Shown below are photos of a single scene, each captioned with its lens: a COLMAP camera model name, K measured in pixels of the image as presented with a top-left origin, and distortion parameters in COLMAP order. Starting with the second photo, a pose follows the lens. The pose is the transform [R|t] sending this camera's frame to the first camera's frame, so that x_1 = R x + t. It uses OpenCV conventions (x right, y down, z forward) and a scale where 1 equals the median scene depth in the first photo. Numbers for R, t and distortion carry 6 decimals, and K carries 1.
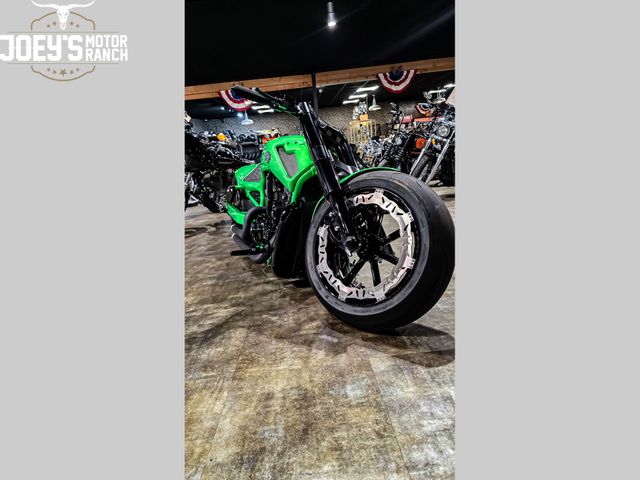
lens RADIAL K [[425.8, 0, 320.0], [0, 425.8, 240.0], [0, 0, 1]] dist [-0.003250, -0.001778]
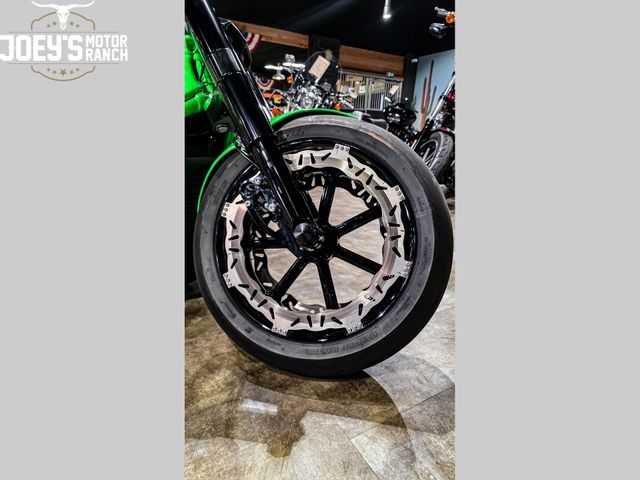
lens RADIAL K [[332.3, 0, 320.0], [0, 332.3, 240.0], [0, 0, 1]] dist [0.000413, 0.000011]
pose [[0.842065, -0.019570, 0.539021, -0.138935], [-0.021792, 0.997291, 0.070252, -0.016649], [-0.538936, -0.070904, 0.839357, 0.604648]]
